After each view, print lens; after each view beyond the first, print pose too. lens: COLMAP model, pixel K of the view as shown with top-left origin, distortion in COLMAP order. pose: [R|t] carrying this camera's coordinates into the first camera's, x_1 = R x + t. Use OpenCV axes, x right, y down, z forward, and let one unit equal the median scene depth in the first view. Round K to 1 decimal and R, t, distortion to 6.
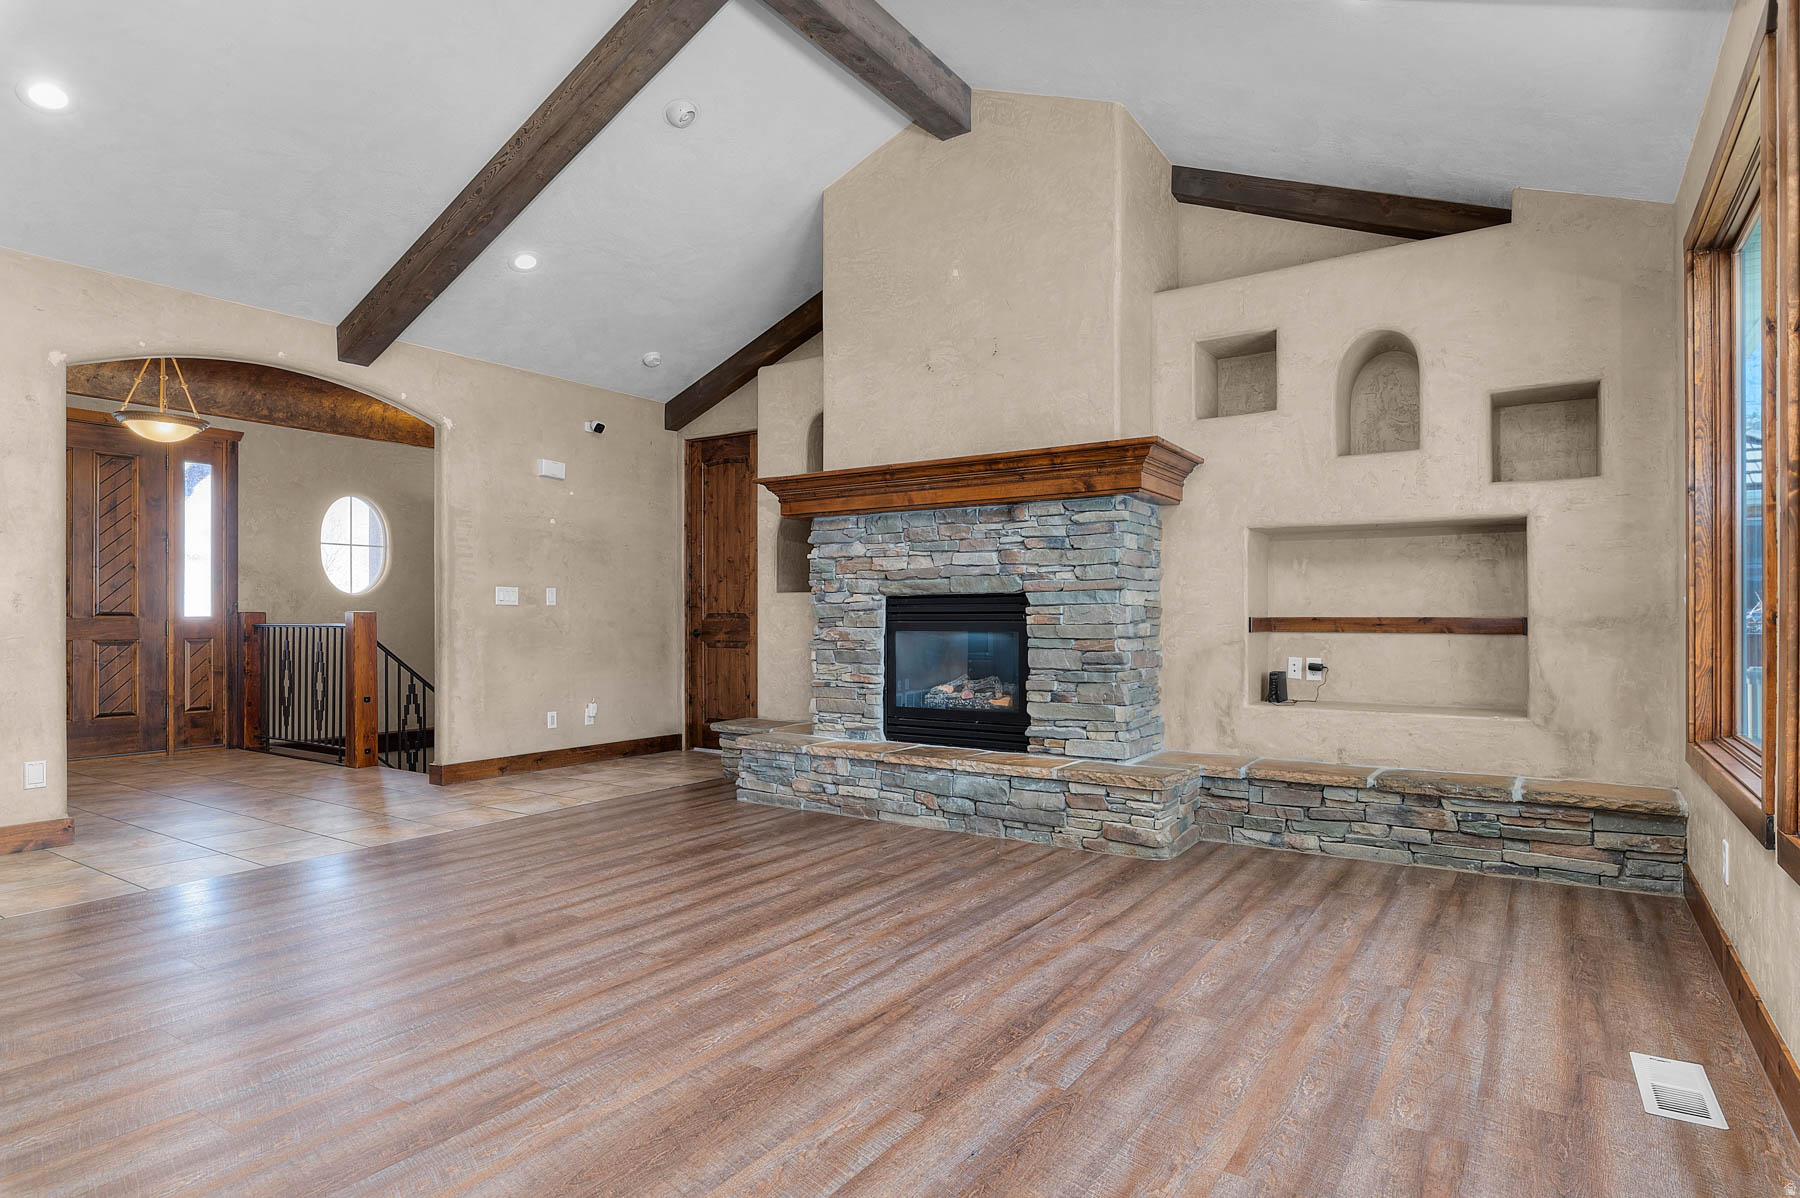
lens RADIAL K [[989.0, 0, 900.0], [0, 989.0, 599.0], [0, 0, 1]] dist [0.000788, 0.000076]
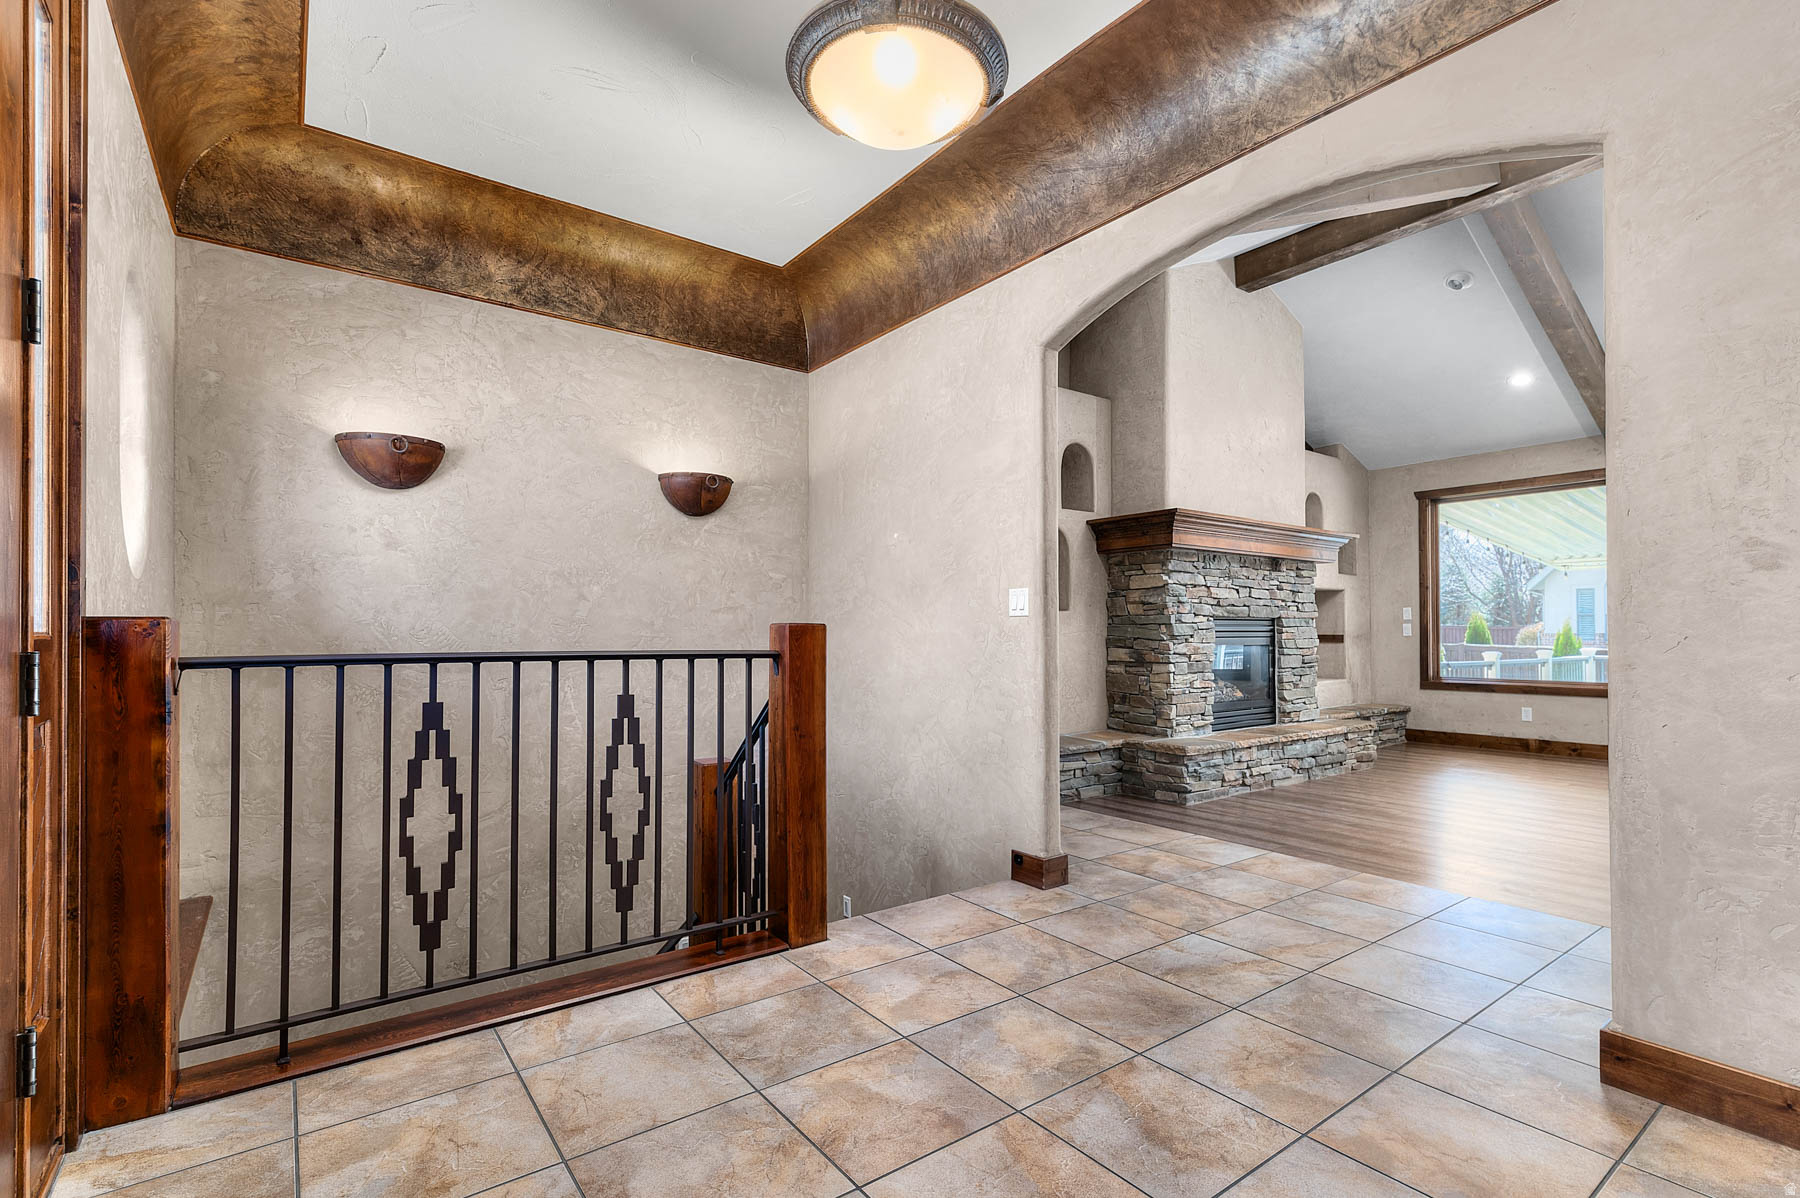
lens RADIAL K [[820.1, 0, 894.4], [0, 820.1, 610.6], [0, 0, 1]] dist [-0.002232, -0.000208]
pose [[0.344196, 0.033107, 0.938314, -1.181303], [-0.007525, 0.999443, -0.032503, 0.025284], [-0.938868, 0.004126, 0.344253, 1.050850]]
